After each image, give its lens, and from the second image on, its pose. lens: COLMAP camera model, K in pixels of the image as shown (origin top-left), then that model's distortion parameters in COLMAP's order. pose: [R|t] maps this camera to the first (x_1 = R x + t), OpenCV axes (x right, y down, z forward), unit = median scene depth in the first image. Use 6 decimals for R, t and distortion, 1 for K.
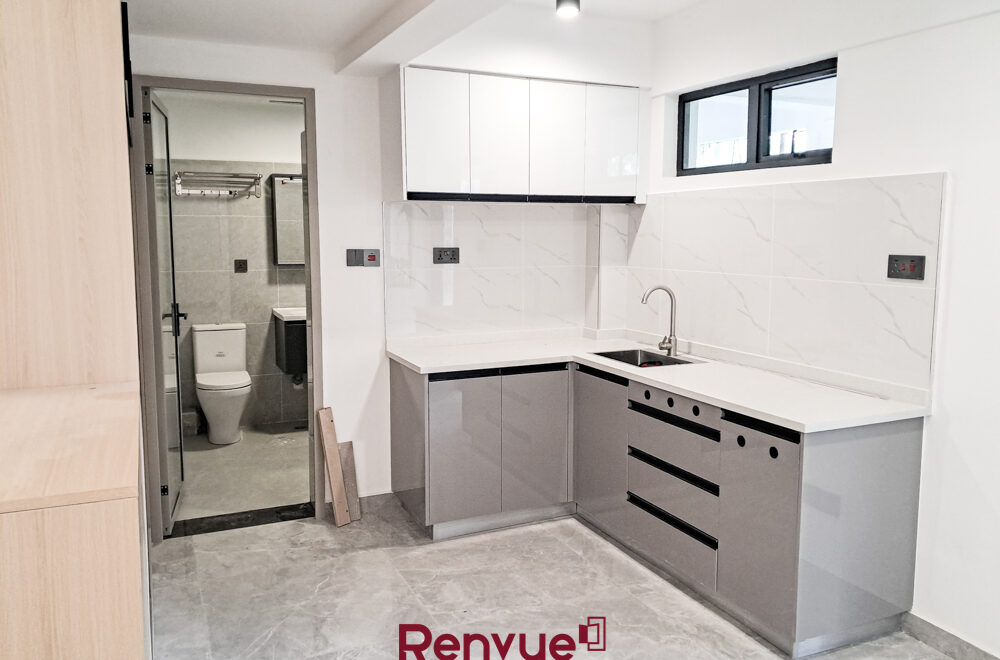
lens RADIAL K [[780.0, 0, 509.5], [0, 780.0, 325.1], [0, 0, 1]] dist [0.008162, -0.006740]
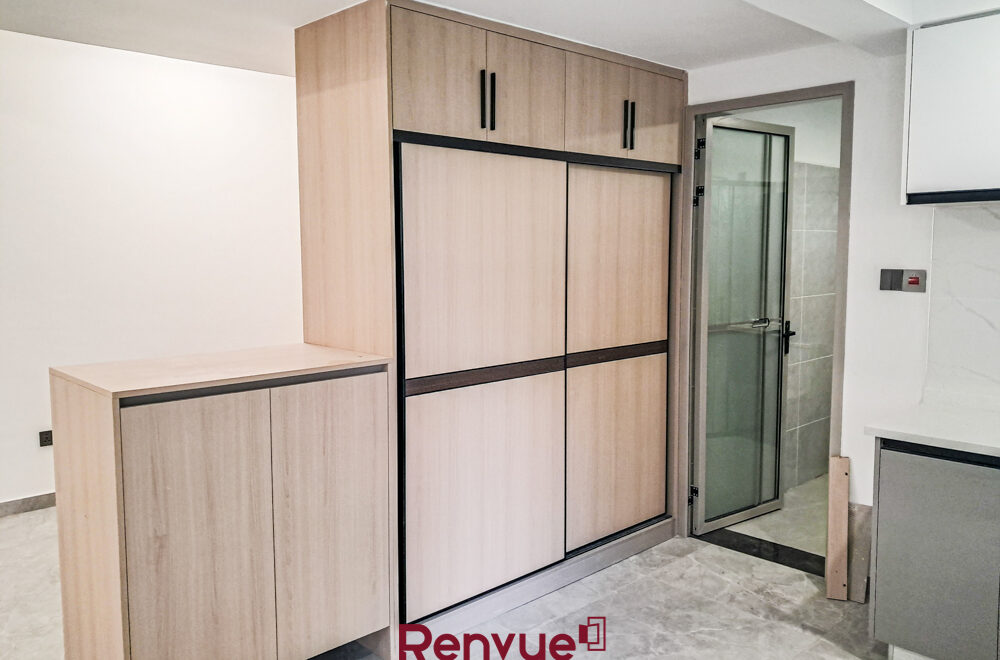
lens RADIAL K [[780.0, 0, 509.5], [0, 780.0, 325.1], [0, 0, 1]] dist [0.008162, -0.006740]
pose [[0.323179, 0.084521, -0.942556, 0.465936], [-0.108328, 0.992761, 0.051881, -0.042316], [0.940117, 0.085338, 0.329996, 0.398127]]
